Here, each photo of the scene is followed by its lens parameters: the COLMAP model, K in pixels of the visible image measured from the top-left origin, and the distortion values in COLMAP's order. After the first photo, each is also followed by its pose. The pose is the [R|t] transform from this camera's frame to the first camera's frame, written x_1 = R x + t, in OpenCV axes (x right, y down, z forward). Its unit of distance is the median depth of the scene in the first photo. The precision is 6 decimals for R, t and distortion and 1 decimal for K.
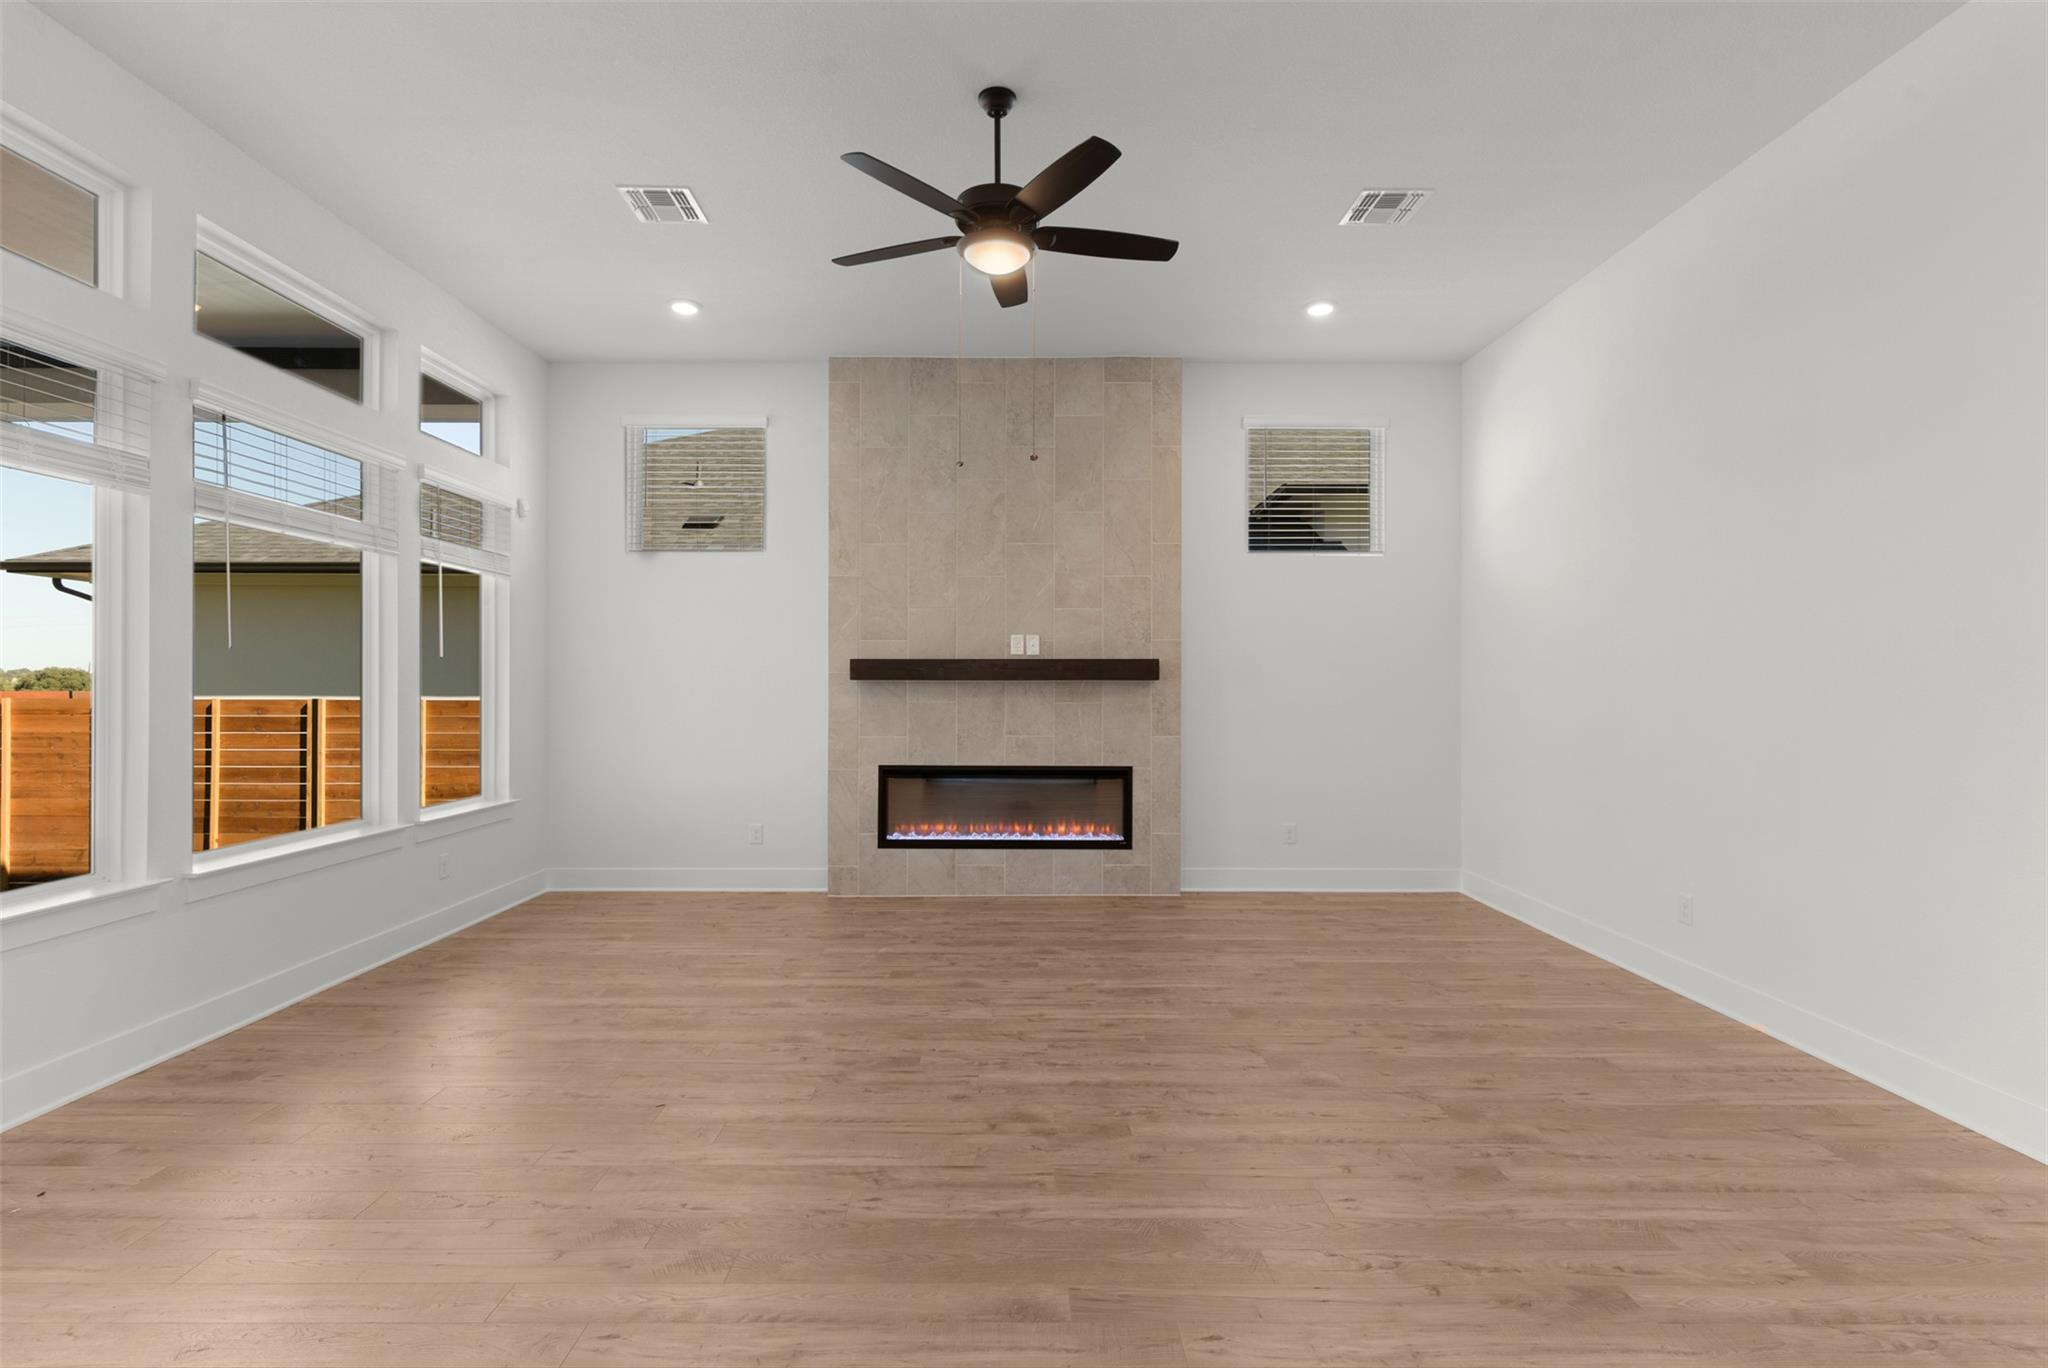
lens RADIAL K [[1002.6, 0, 1015.8], [0, 1002.6, 684.7], [0, 0, 1]] dist [0.002539, -0.000371]
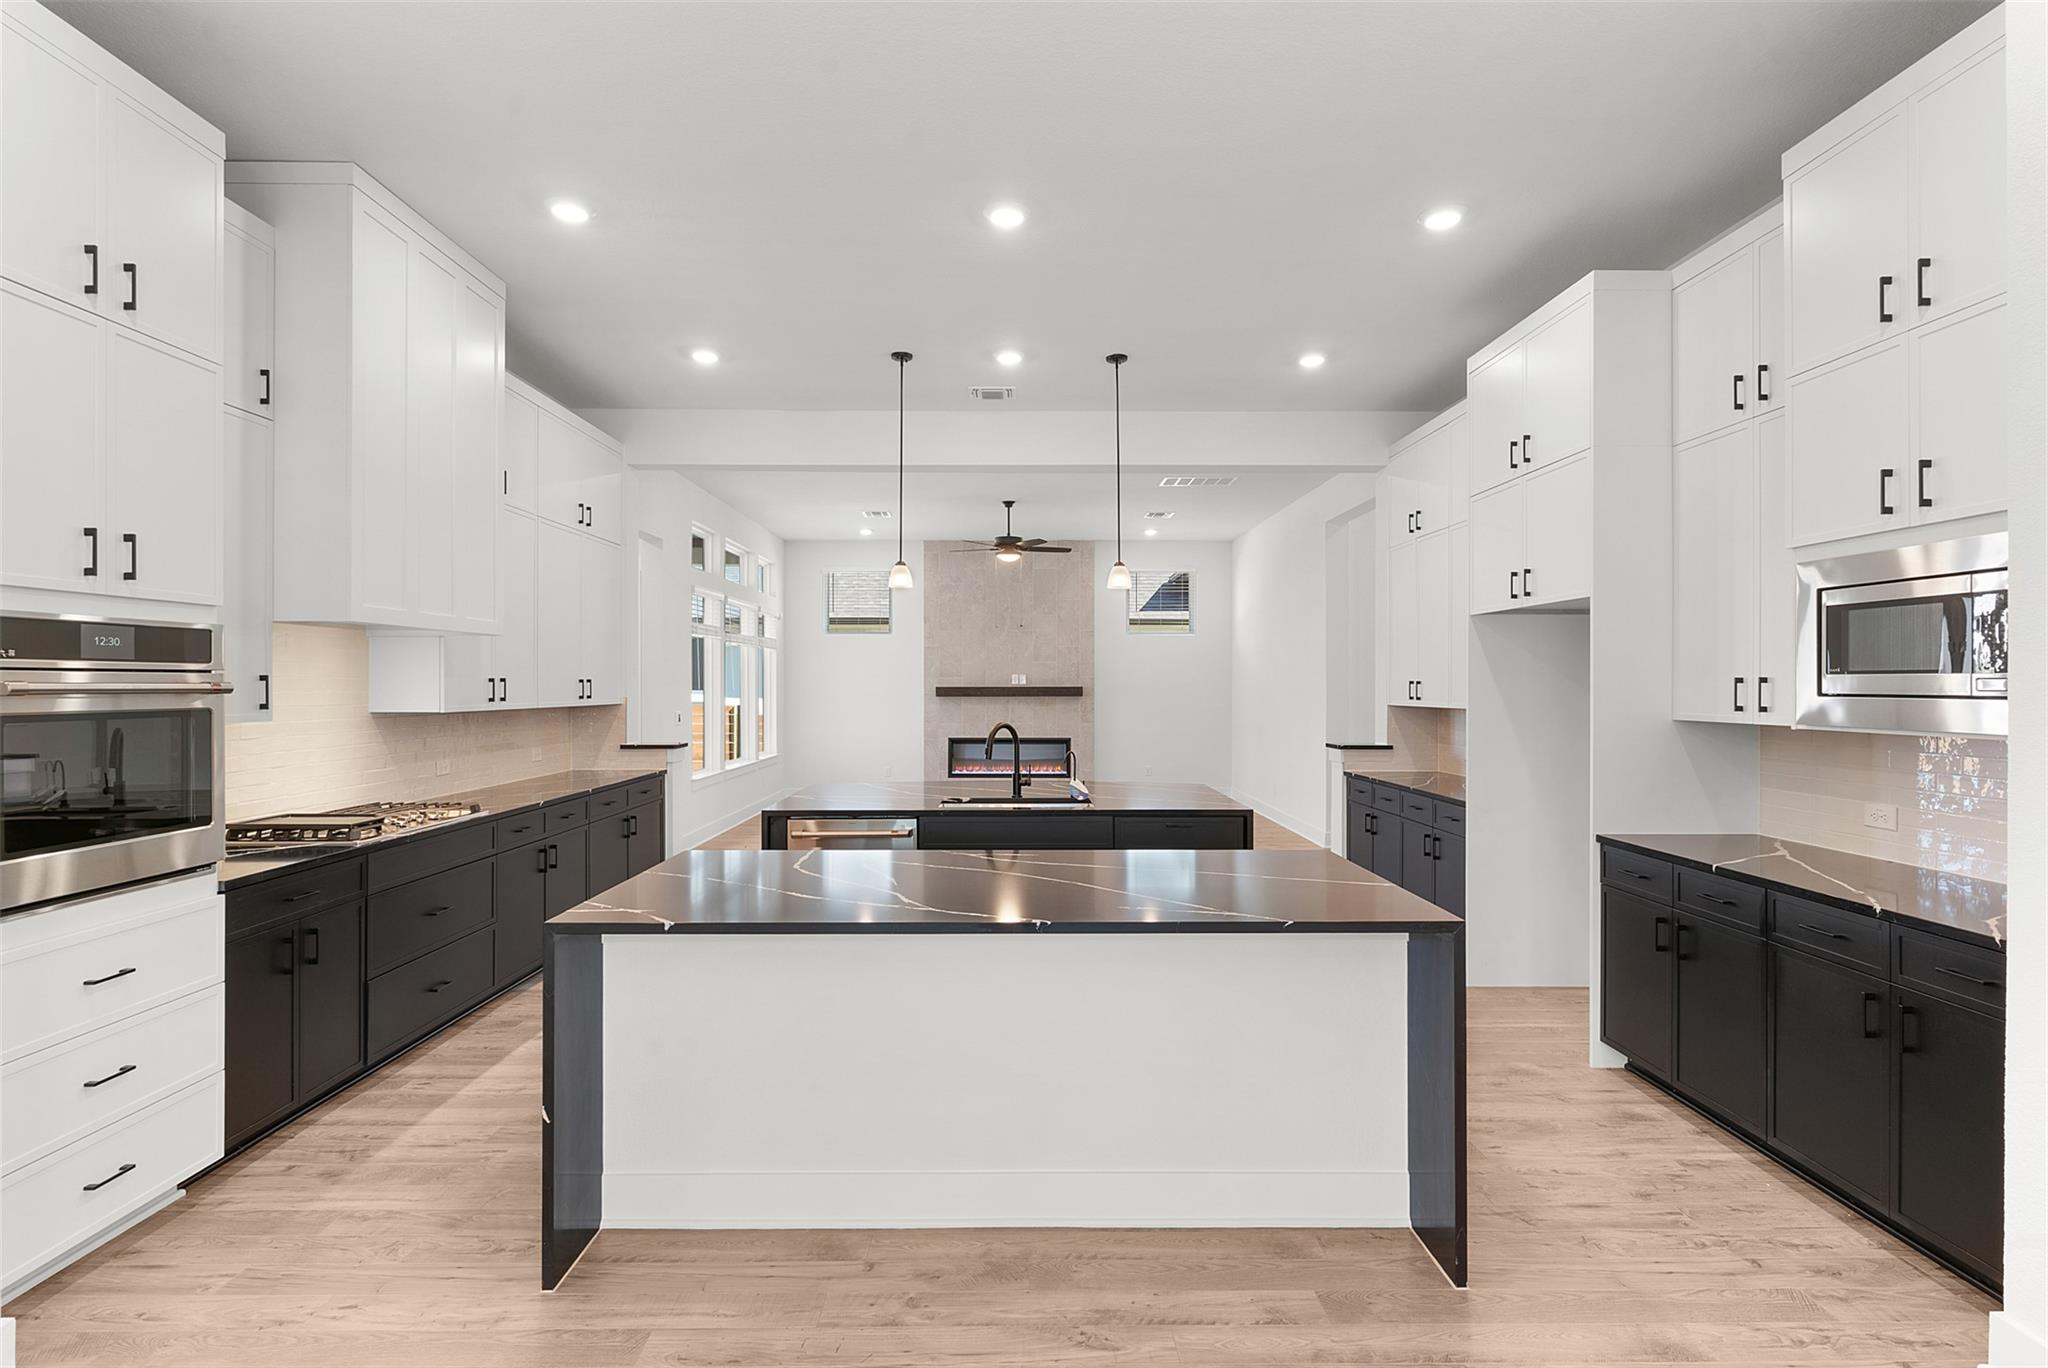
lens RADIAL K [[1002.6, 0, 1015.8], [0, 1002.6, 684.7], [0, 0, 1]] dist [0.002539, -0.000371]
pose [[0.999982, -0.003313, 0.004972, -0.007763], [0.003294, 0.999988, 0.003686, -0.036538], [-0.004984, -0.003670, 0.999981, -1.074966]]
